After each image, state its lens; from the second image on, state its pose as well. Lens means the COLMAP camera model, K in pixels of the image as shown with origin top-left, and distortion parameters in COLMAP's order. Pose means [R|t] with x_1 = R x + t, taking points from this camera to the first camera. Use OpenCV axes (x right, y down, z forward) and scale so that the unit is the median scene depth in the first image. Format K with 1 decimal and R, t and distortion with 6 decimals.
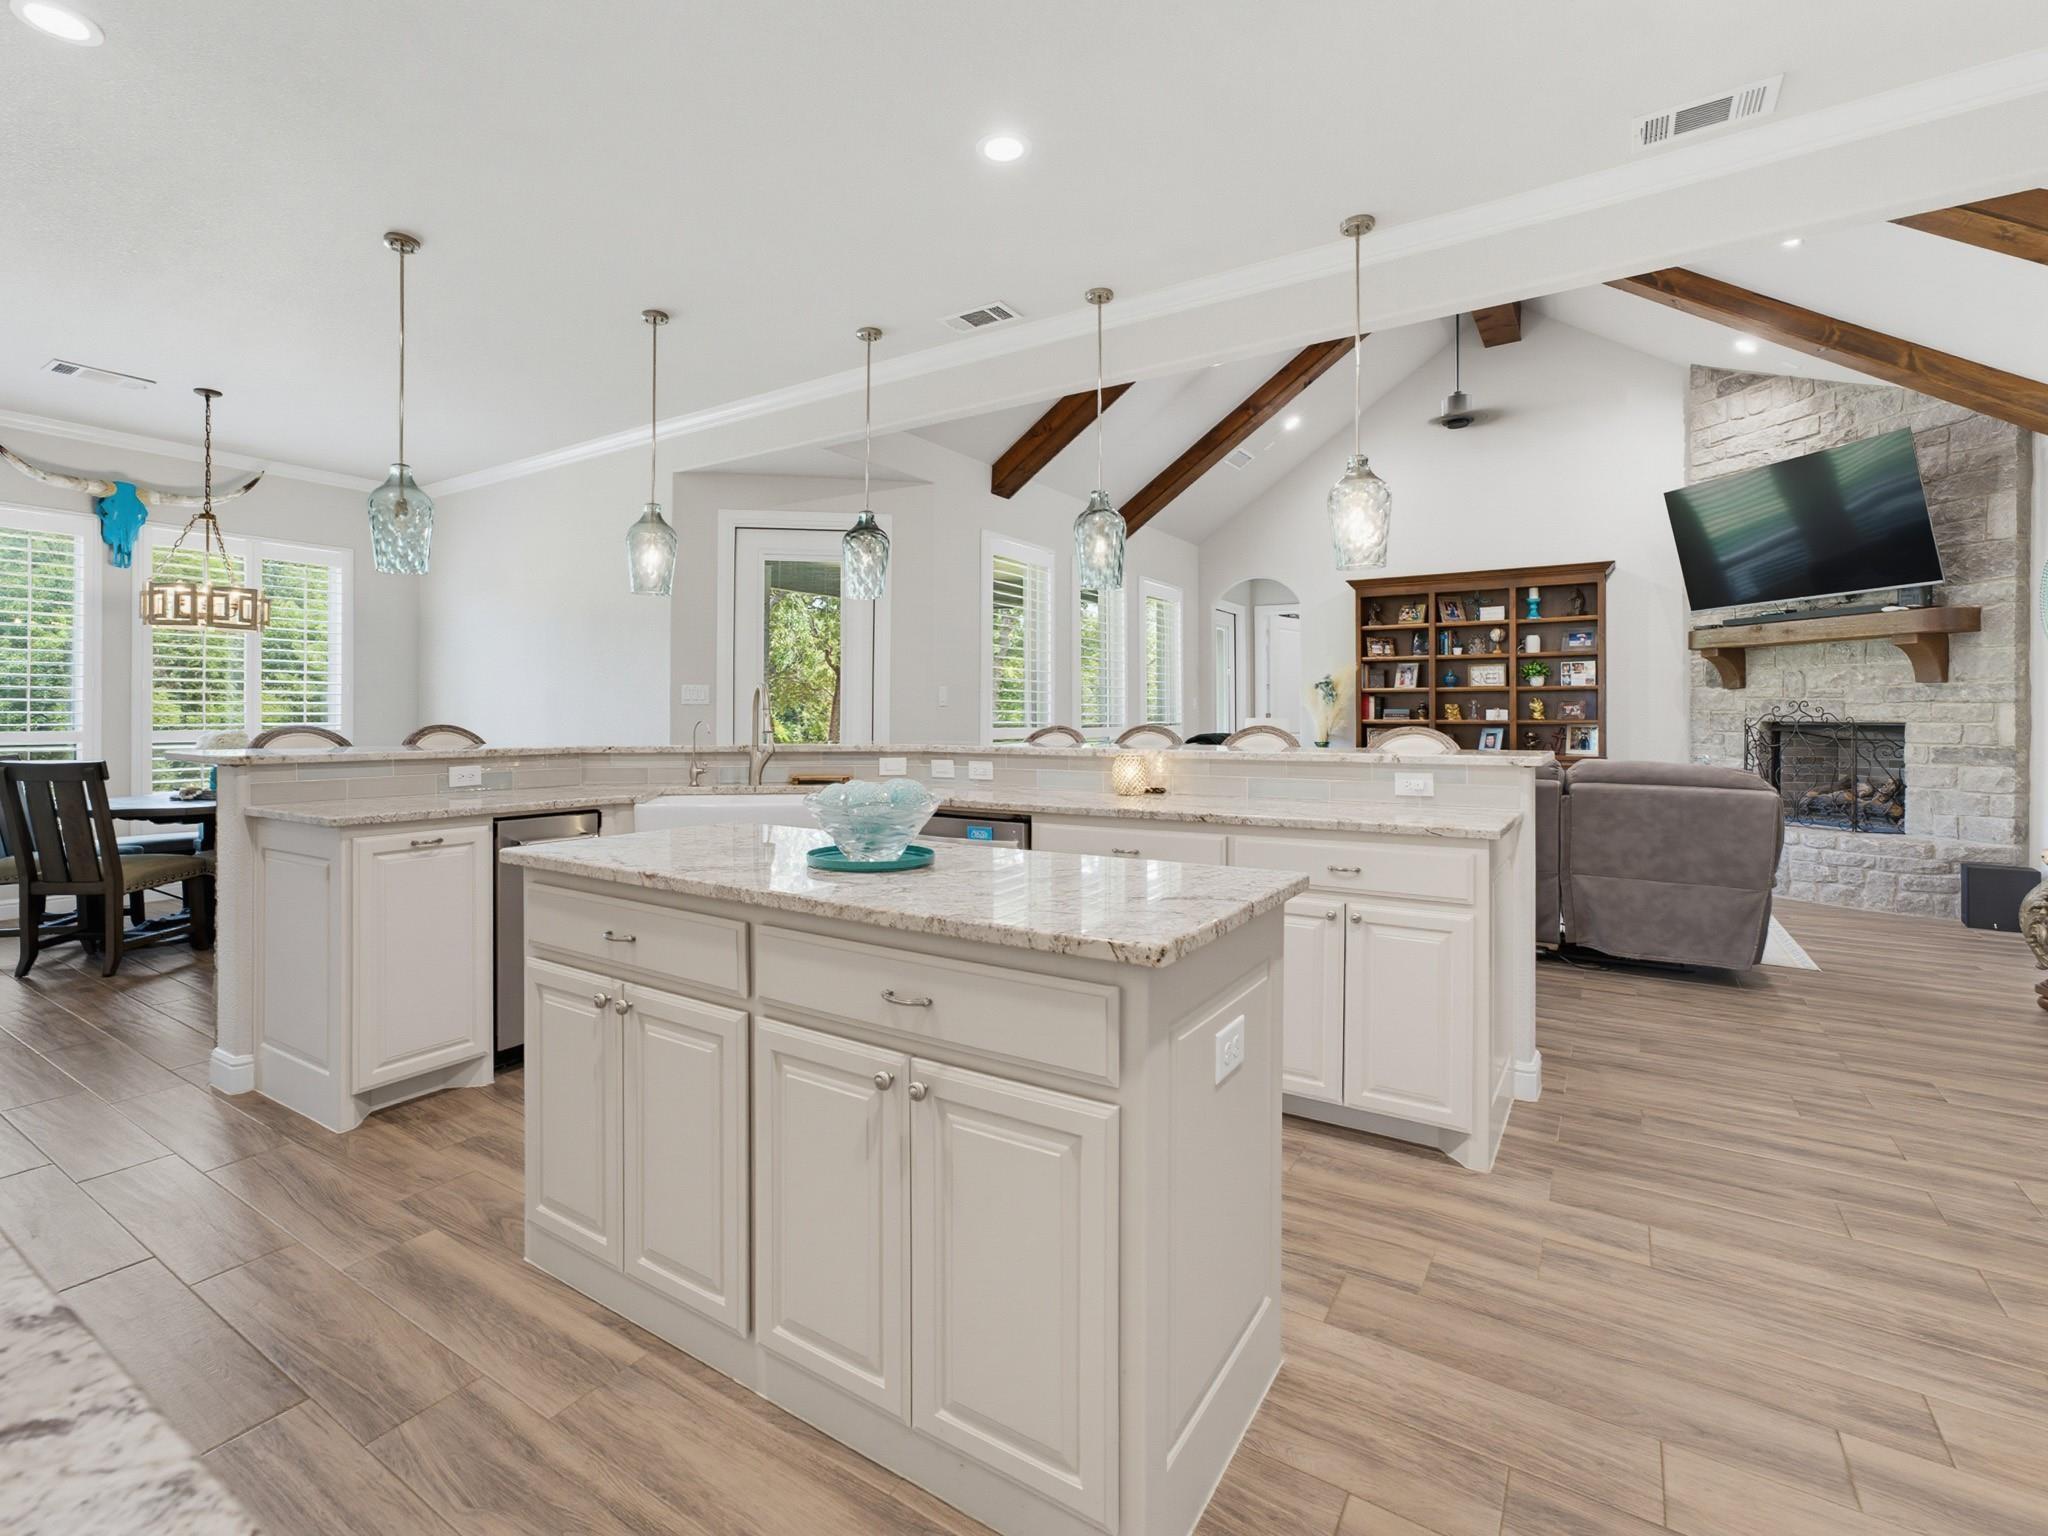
lens RADIAL K [[948.4, 0, 957.4], [0, 948.4, 721.3], [0, 0, 1]] dist [-0.003552, -0.000090]
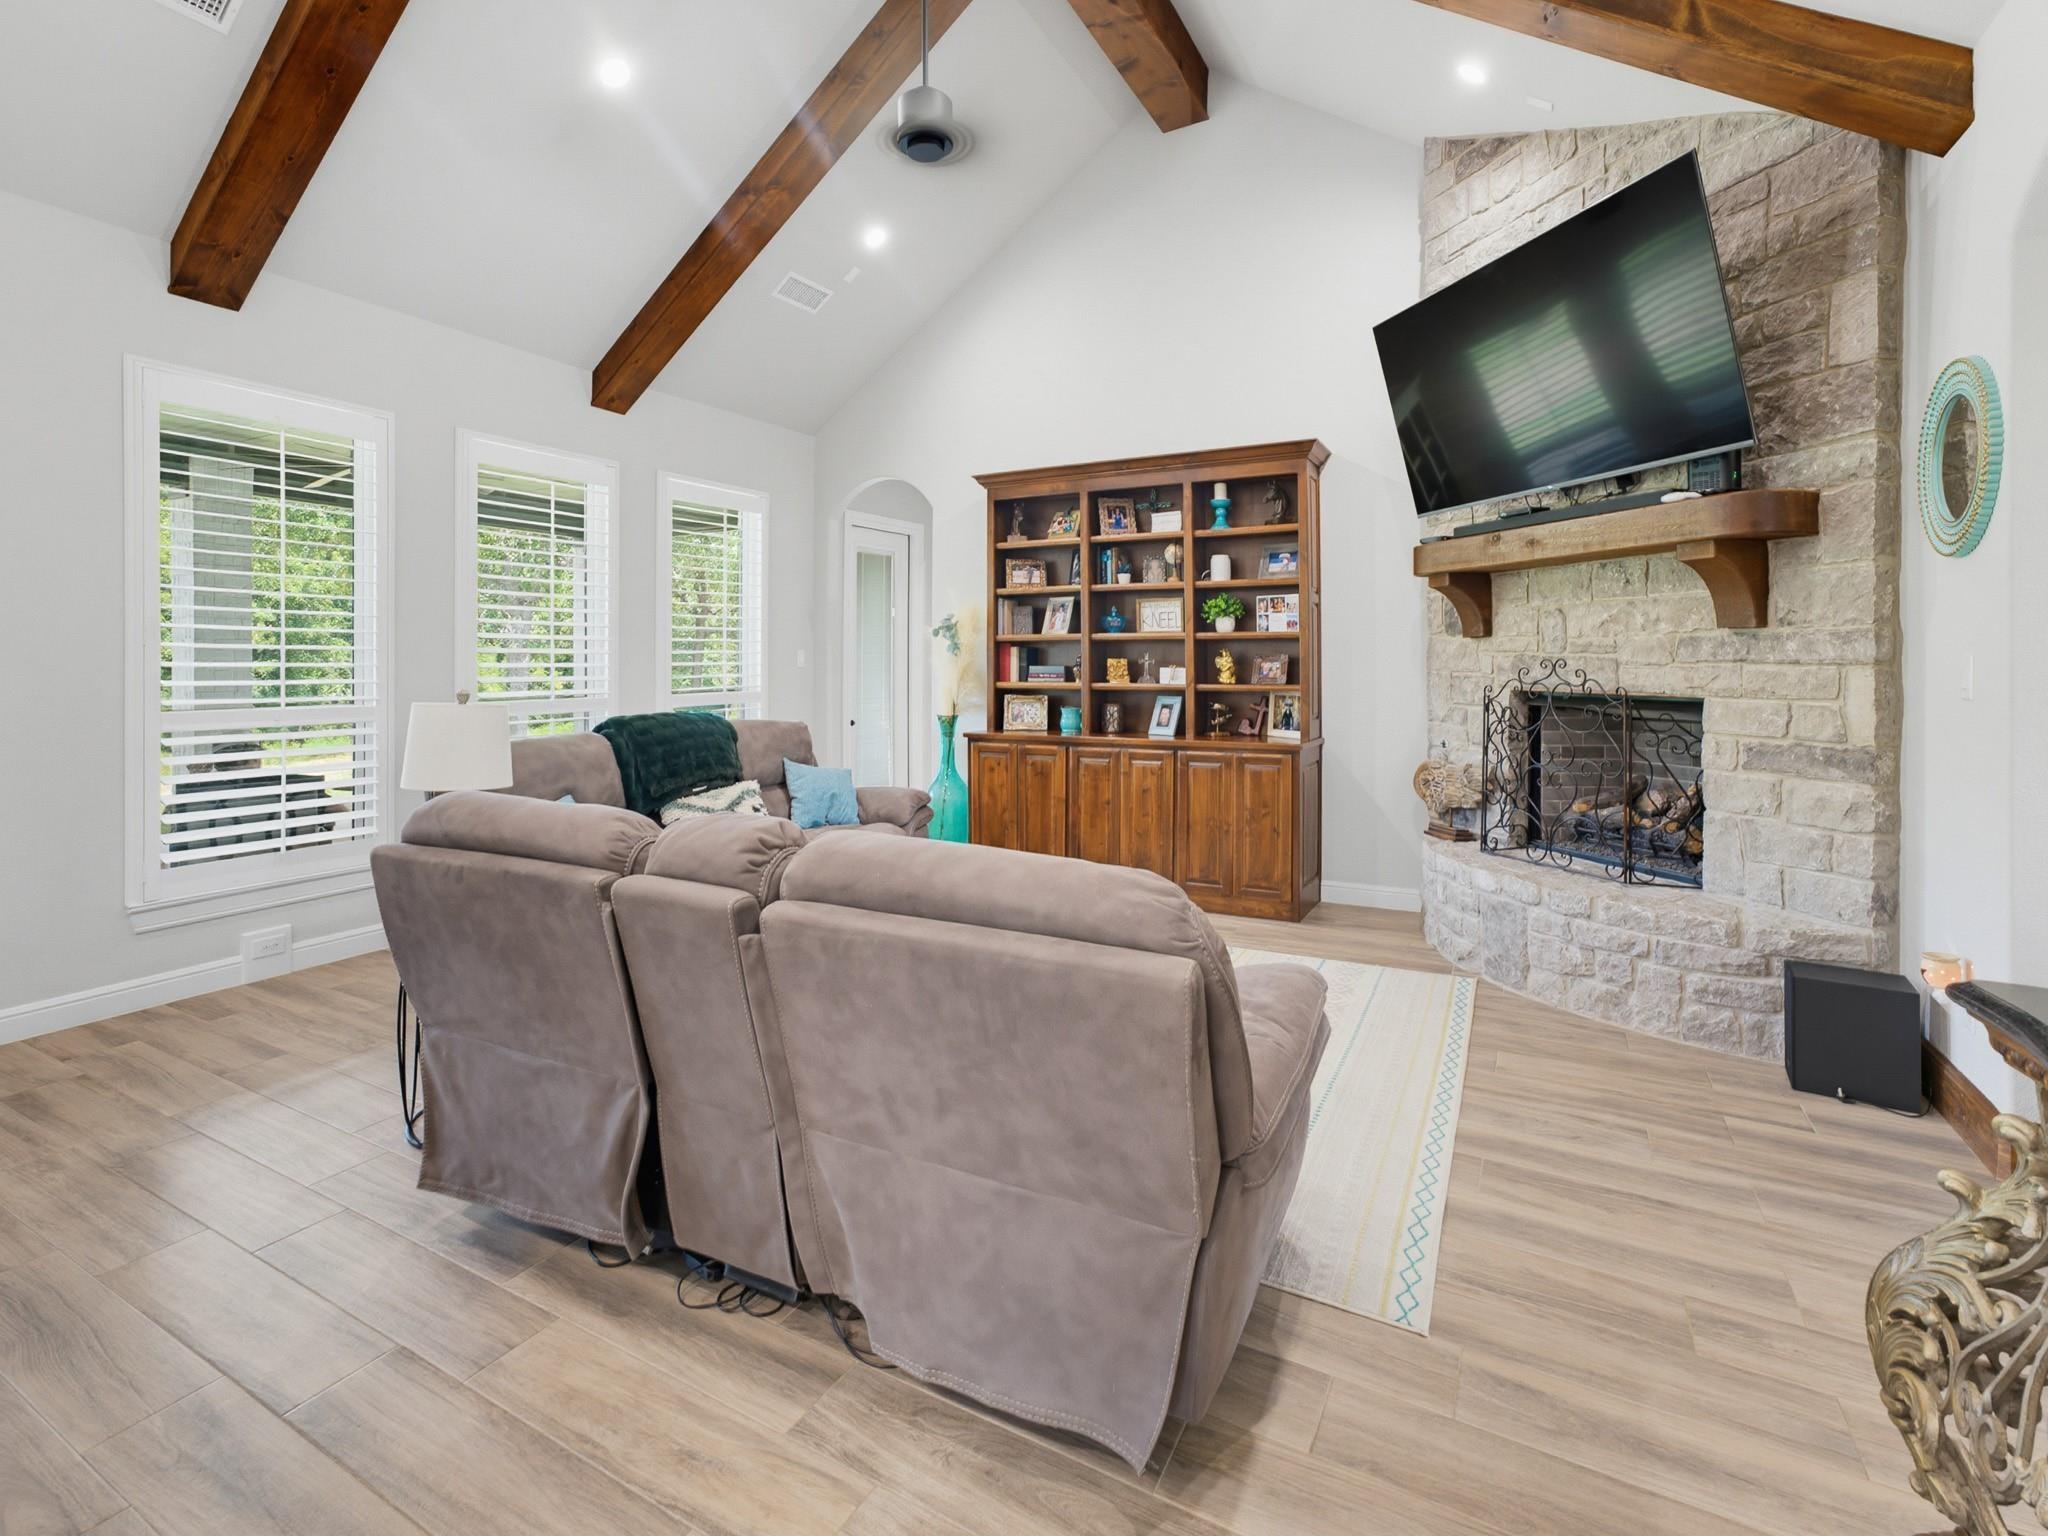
lens RADIAL K [[948.4, 0, 1011.7], [0, 948.4, 666.7], [0, 0, 1]] dist [-0.003552, -0.000090]
pose [[0.995750, -0.003296, 0.092033, 0.506385], [0.003047, 0.999991, 0.002855, -0.019390], [-0.092042, -0.002562, 0.995752, 0.443302]]
